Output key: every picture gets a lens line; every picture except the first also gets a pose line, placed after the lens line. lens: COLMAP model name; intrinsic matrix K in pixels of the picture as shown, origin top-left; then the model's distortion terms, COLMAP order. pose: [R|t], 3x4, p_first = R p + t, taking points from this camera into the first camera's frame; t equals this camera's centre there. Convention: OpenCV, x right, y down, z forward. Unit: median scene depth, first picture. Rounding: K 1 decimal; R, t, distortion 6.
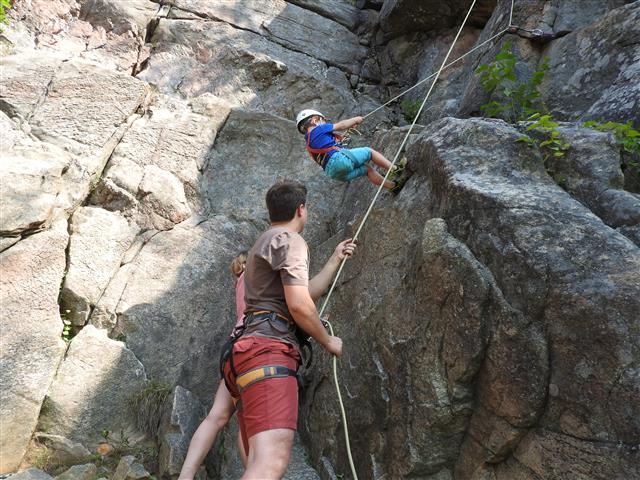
lens RADIAL K [[500.2, 0, 320.0], [0, 500.2, 240.0], [0, 0, 1]] dist [0.002526, -0.009428]
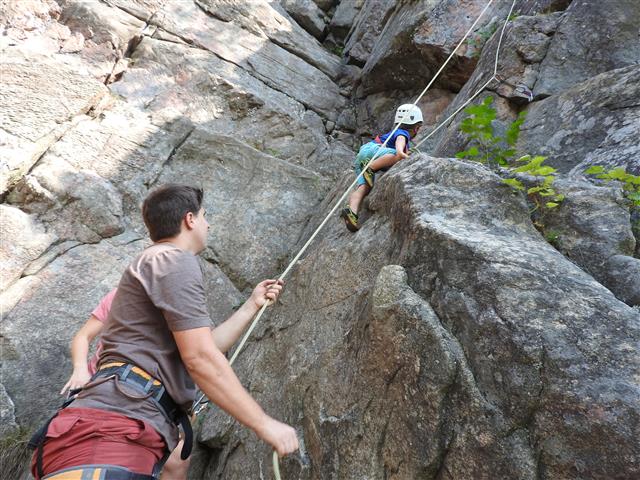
lens RADIAL K [[454.8, 0, 320.0], [0, 454.8, 240.0], [0, 0, 1]] dist [0.007675, -0.006501]
pose [[0.989769, 0.129871, 0.059081, 0.062031], [-0.123915, 0.987711, -0.095249, 0.000527], [-0.070725, 0.086953, 0.993699, 0.264362]]
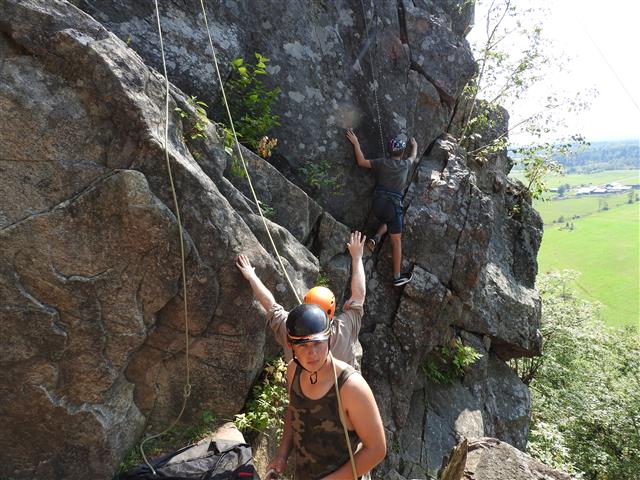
lens RADIAL K [[454.8, 0, 320.0], [0, 454.8, 240.0], [0, 0, 1]] dist [0.007675, -0.006501]
pose [[-0.033031, -0.153035, 0.987669, -0.720381], [-0.424960, 0.896580, 0.124709, -0.185770], [-0.904609, -0.415601, -0.094649, 0.617510]]
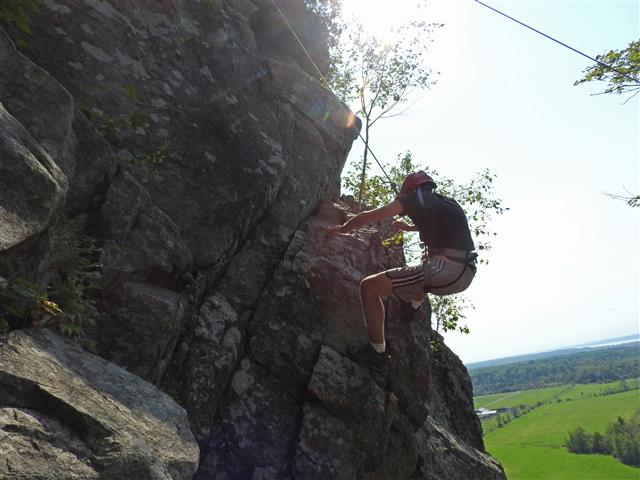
lens RADIAL K [[454.8, 0, 320.0], [0, 454.8, 240.0], [0, 0, 1]] dist [0.007675, -0.006501]
pose [[-0.280711, 0.364576, 0.887855, 0.161591], [-0.321968, 0.835679, -0.444947, 0.229763], [-0.904178, -0.410762, -0.117203, 0.250970]]
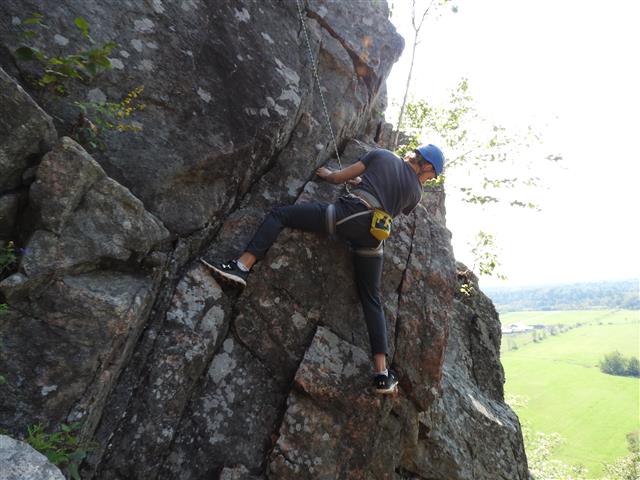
lens RADIAL K [[454.8, 0, 320.0], [0, 454.8, 240.0], [0, 0, 1]] dist [0.007675, -0.006501]
pose [[-0.199707, 0.153069, 0.967826, 0.240156], [-0.416228, 0.880928, -0.225212, 0.029432], [-0.887058, -0.447813, -0.112216, 0.208454]]
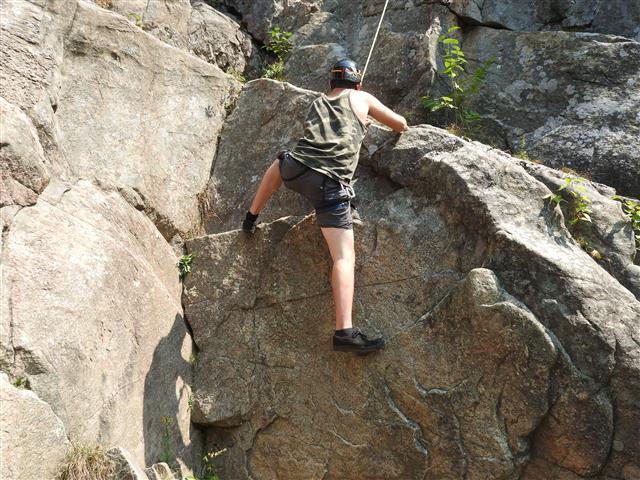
lens RADIAL K [[747.3, 0, 320.0], [0, 747.3, 240.0], [0, 0, 1]] dist [-0.002606, -0.022709]
pose [[0.826076, 0.055689, 0.560800, -0.786205], [-0.137959, 0.984811, 0.105423, -0.190953], [-0.546411, -0.164455, 0.821212, -0.012834]]
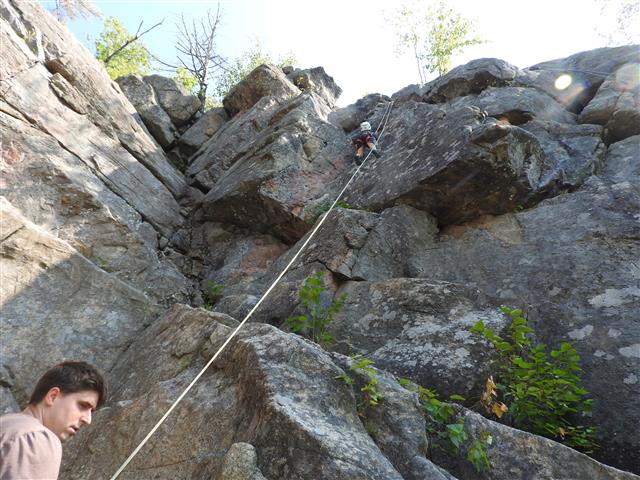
lens RADIAL K [[454.8, 0, 320.0], [0, 454.8, 240.0], [0, 0, 1]] dist [0.007675, -0.006501]
pose [[0.835419, 0.376273, 0.400617, -0.100047], [-0.213957, 0.894056, -0.393556, -0.069038], [-0.506259, 0.243069, 0.827417, 0.179935]]
